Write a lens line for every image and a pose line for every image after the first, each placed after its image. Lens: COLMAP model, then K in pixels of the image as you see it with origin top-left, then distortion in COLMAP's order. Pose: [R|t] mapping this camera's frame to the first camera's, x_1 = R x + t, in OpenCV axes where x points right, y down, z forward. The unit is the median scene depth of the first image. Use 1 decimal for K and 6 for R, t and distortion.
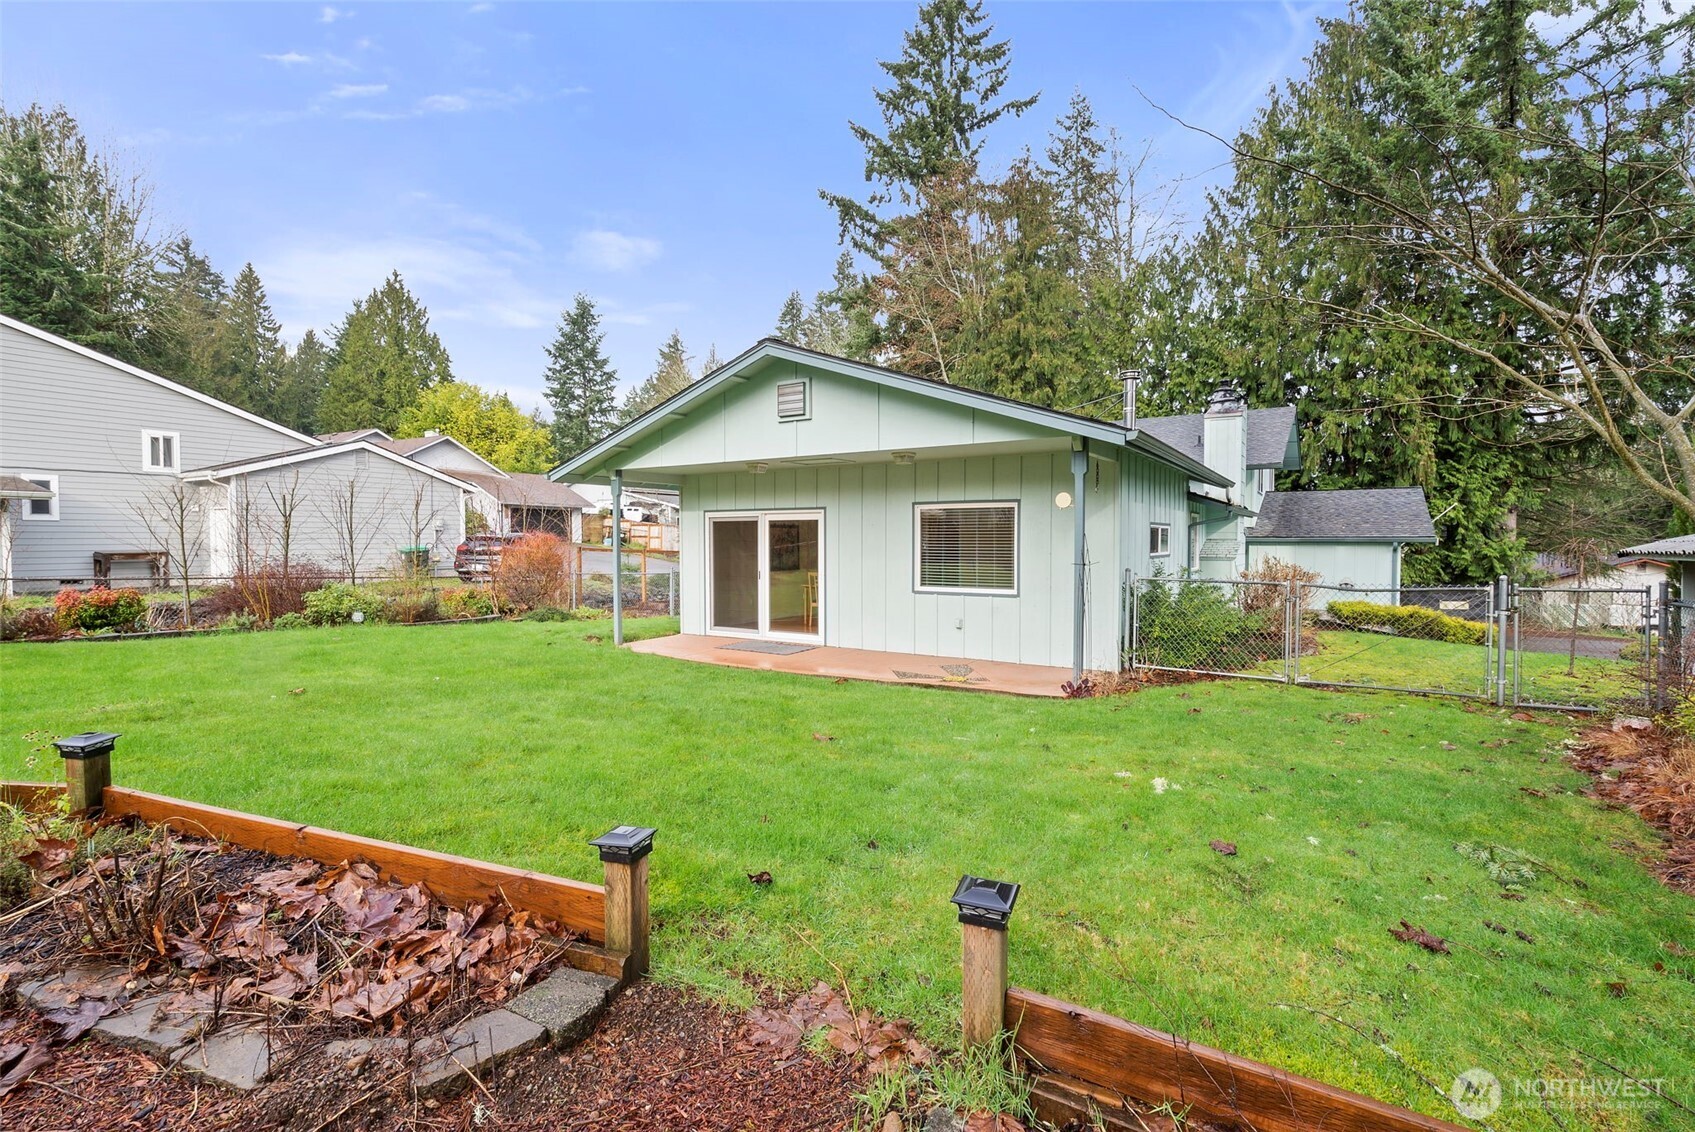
lens RADIAL K [[770.9, 0, 846.0], [0, 770.9, 552.9], [0, 0, 1]] dist [-0.002814, 0.000363]
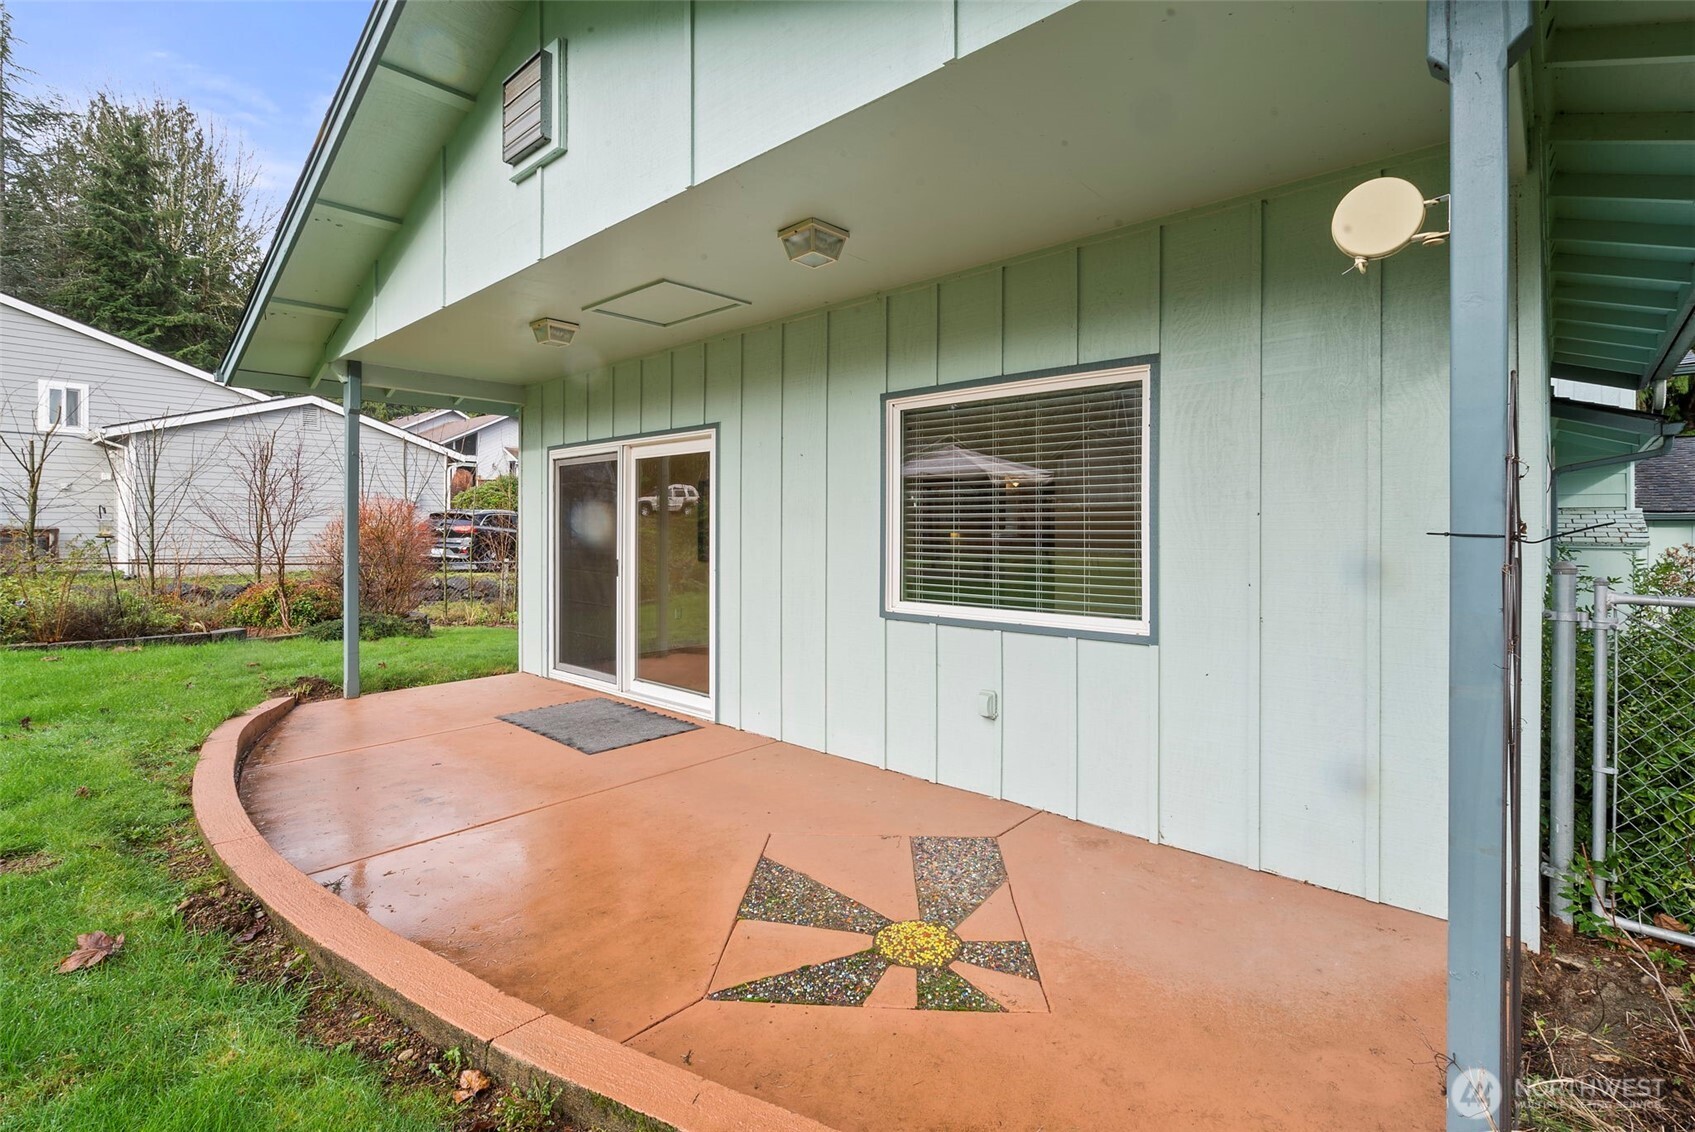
lens RADIAL K [[780.7, 0, 843.0], [0, 780.7, 522.5], [0, 0, 1]] dist [-0.003557, -0.000244]
pose [[0.985415, 0.003357, -0.170137, 0.117354], [-0.007910, 0.999628, -0.026088, 0.011265], [0.169986, 0.027053, 0.985075, 0.509052]]
